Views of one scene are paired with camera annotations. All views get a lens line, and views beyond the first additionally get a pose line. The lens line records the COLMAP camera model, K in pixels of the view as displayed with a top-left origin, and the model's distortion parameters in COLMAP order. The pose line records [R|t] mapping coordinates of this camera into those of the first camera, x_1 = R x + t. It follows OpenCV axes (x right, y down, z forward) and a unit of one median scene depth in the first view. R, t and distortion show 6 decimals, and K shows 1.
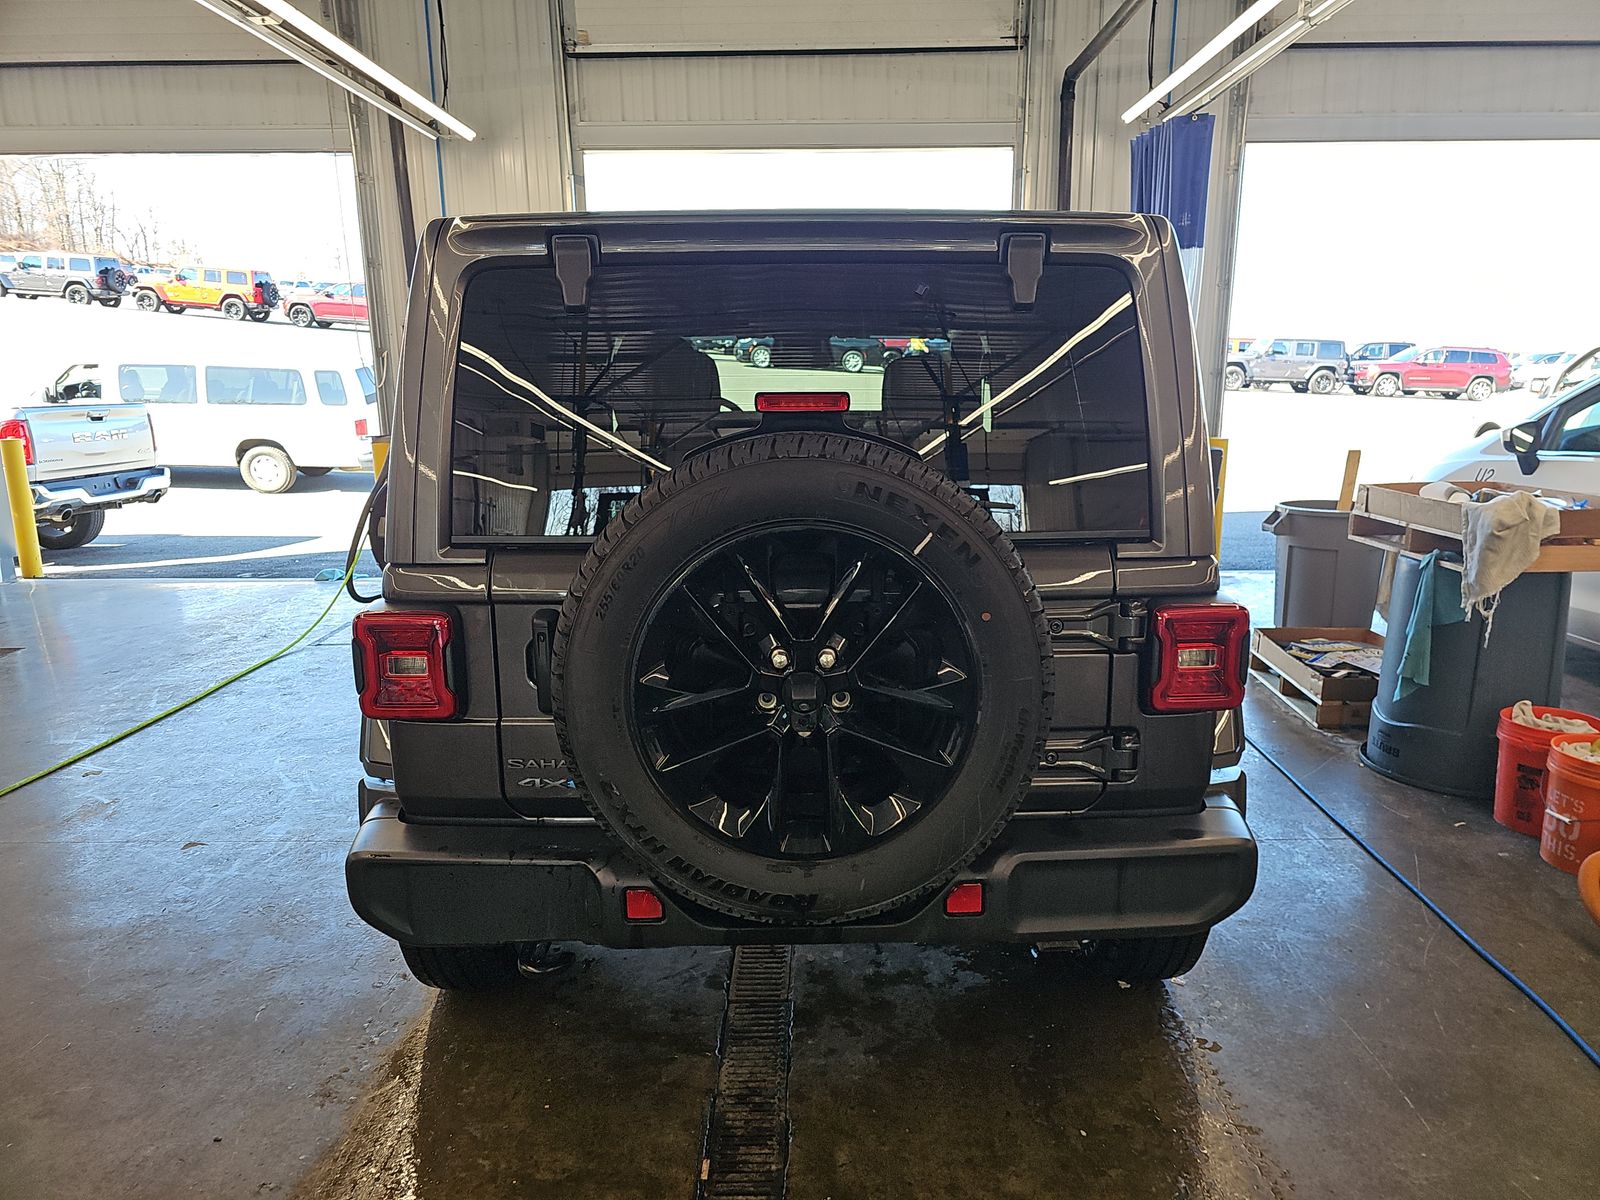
lens RADIAL K [[1062.4, 0, 811.5], [0, 1062.4, 595.3], [0, 0, 1]] dist [0.055743, -0.053307]
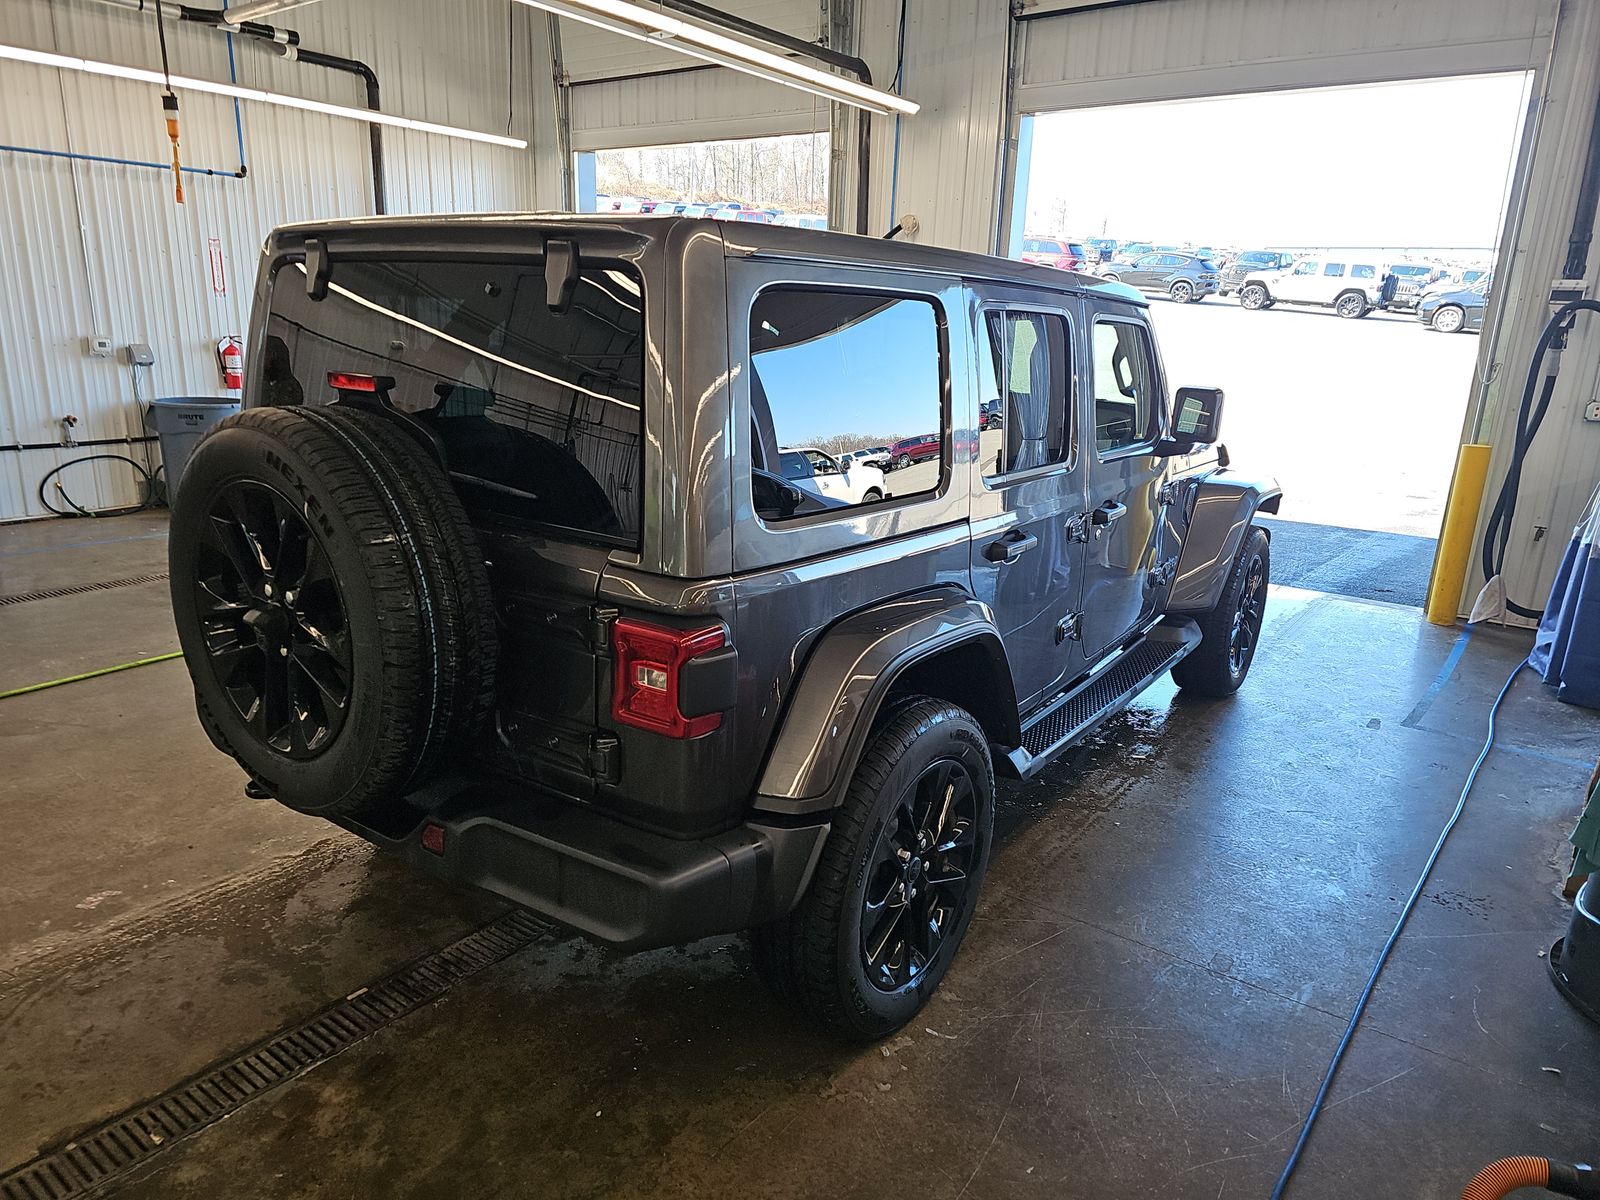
lens RADIAL K [[1062.4, 0, 811.5], [0, 1062.4, 595.3], [0, 0, 1]] dist [0.055743, -0.053307]
pose [[0.785253, 0.199009, -0.586321, 0.318985], [-0.169710, 0.979853, 0.105290, -0.050094], [0.595463, 0.016825, 0.803207, 0.093005]]
